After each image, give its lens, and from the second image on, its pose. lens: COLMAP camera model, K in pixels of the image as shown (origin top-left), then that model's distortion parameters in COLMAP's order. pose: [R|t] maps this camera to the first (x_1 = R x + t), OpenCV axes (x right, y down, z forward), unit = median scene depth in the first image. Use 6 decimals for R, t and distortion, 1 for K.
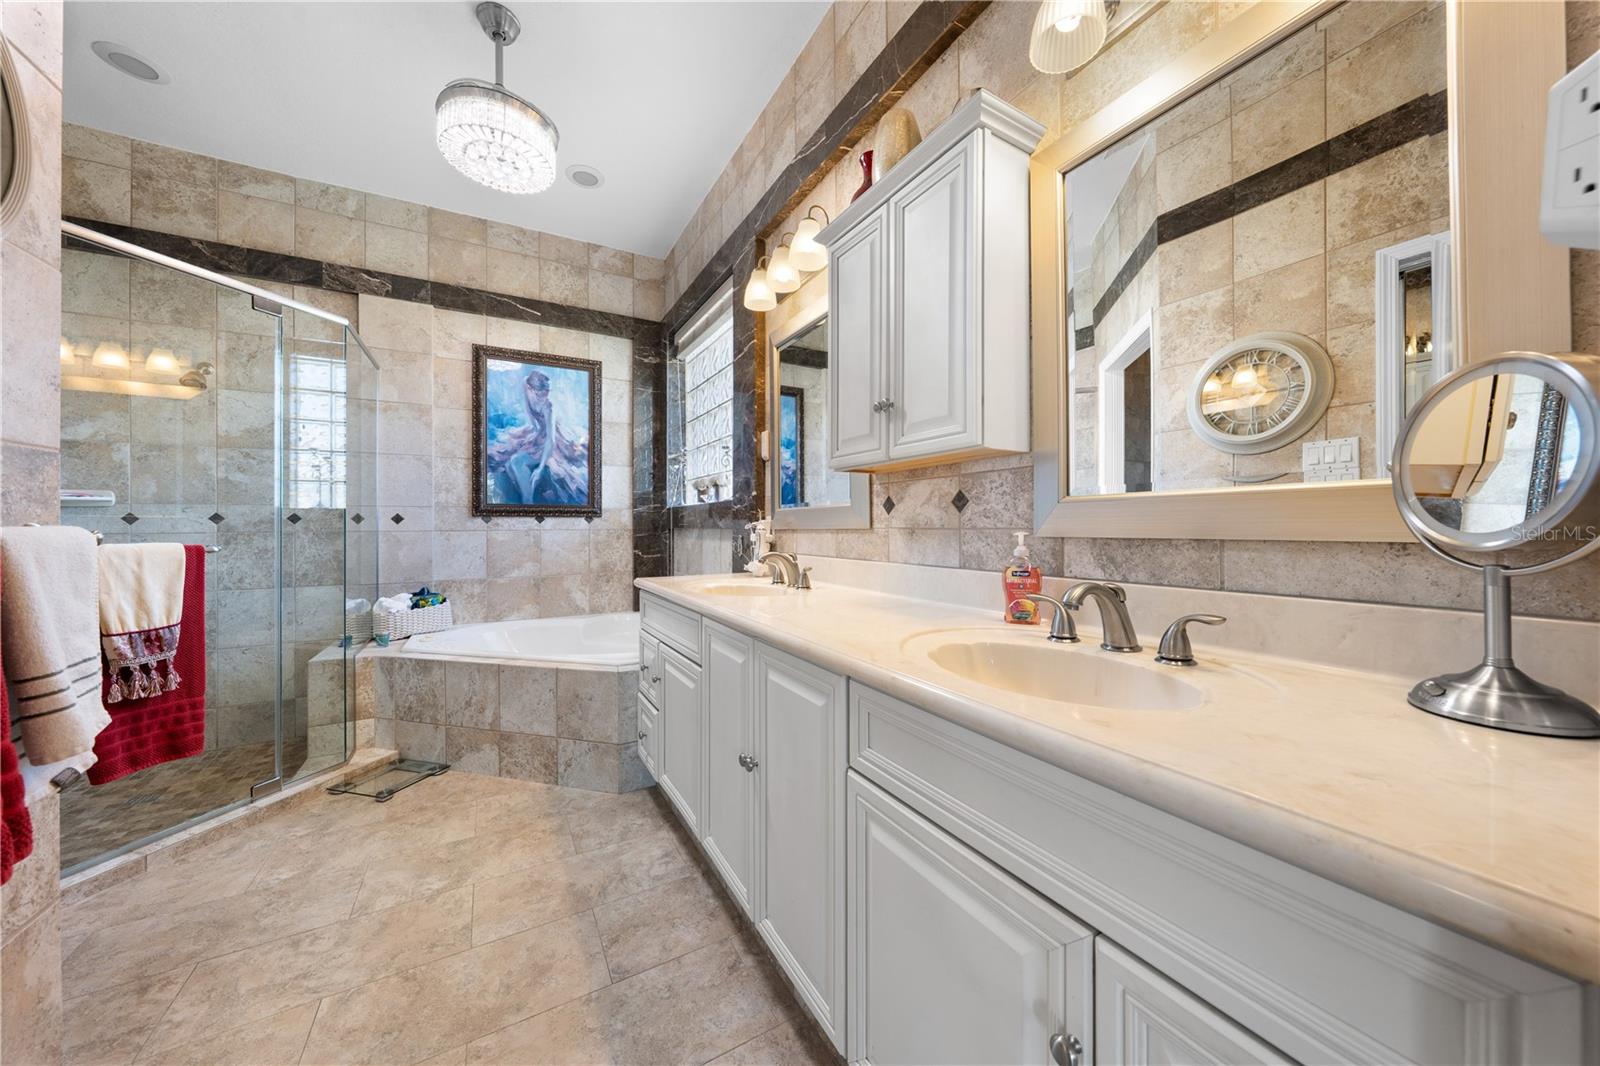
lens RADIAL K [[542.0, 0, 805.5], [0, 542.0, 526.1], [0, 0, 1]] dist [-0.003320, 0.000299]
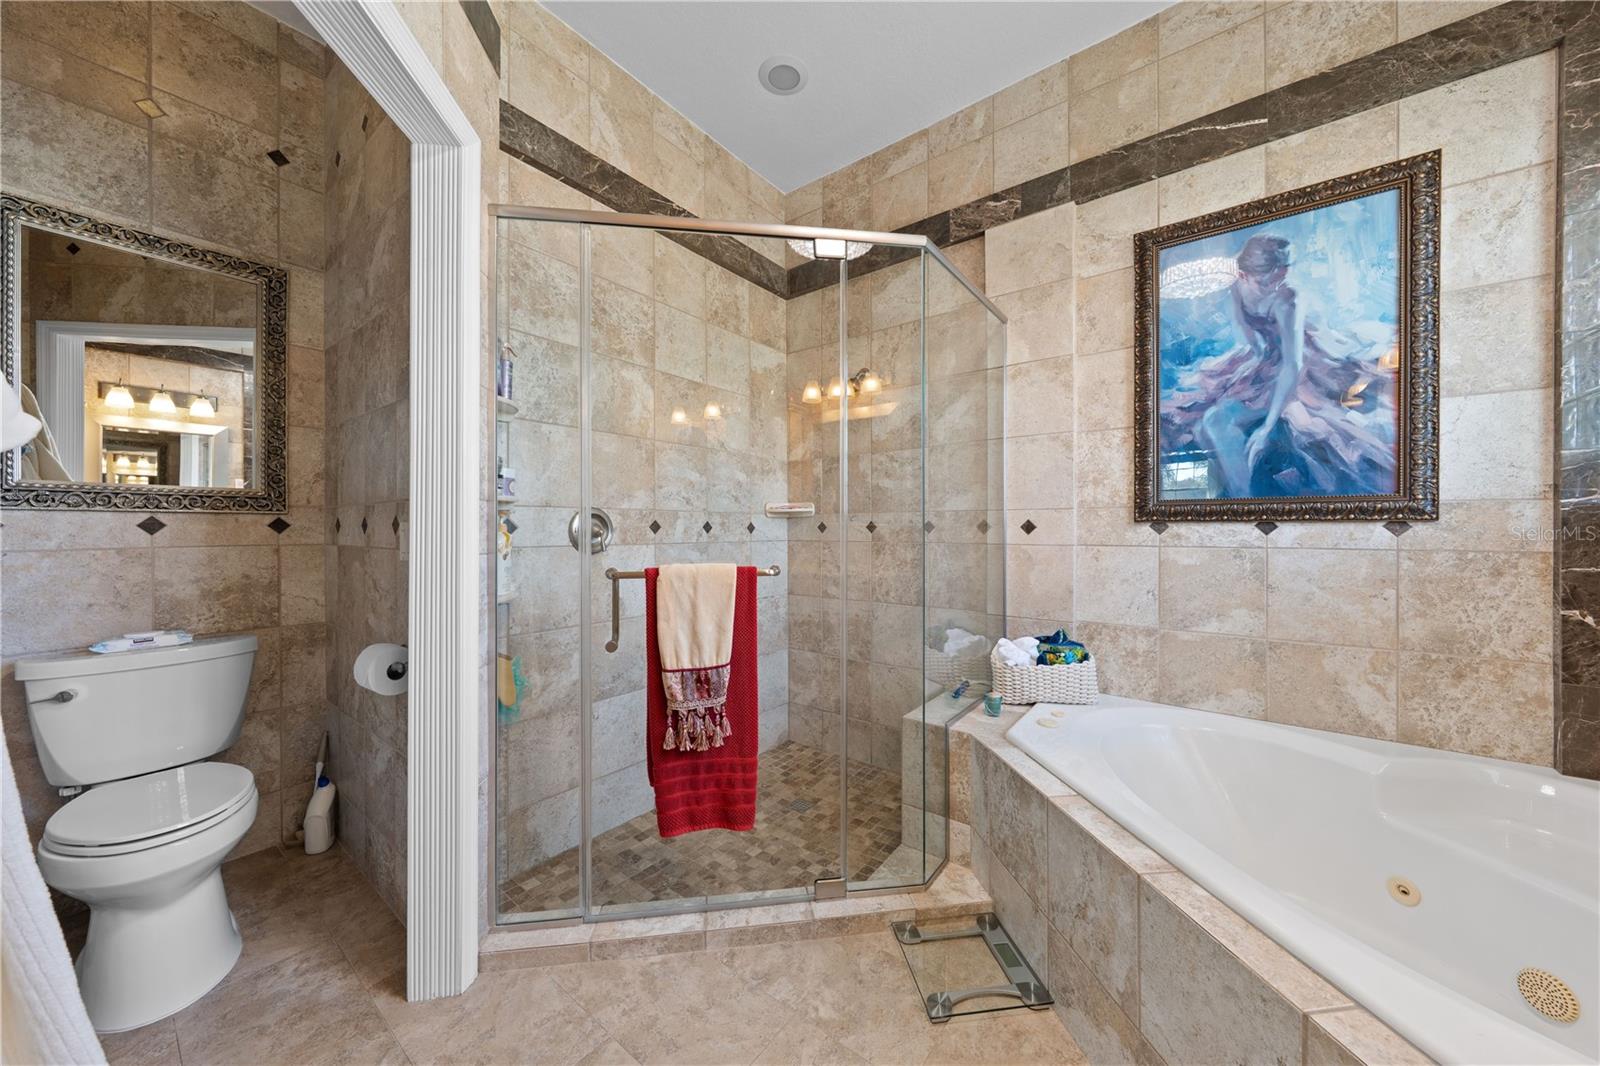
lens RADIAL K [[542.0, 0, 805.8], [0, 542.0, 526.8], [0, 0, 1]] dist [-0.003320, 0.000299]
pose [[0.384132, 0.003613, -0.923271, -0.205572], [-0.000745, 0.999993, 0.003604, -0.015624], [0.923278, -0.000696, 0.384132, 0.444460]]
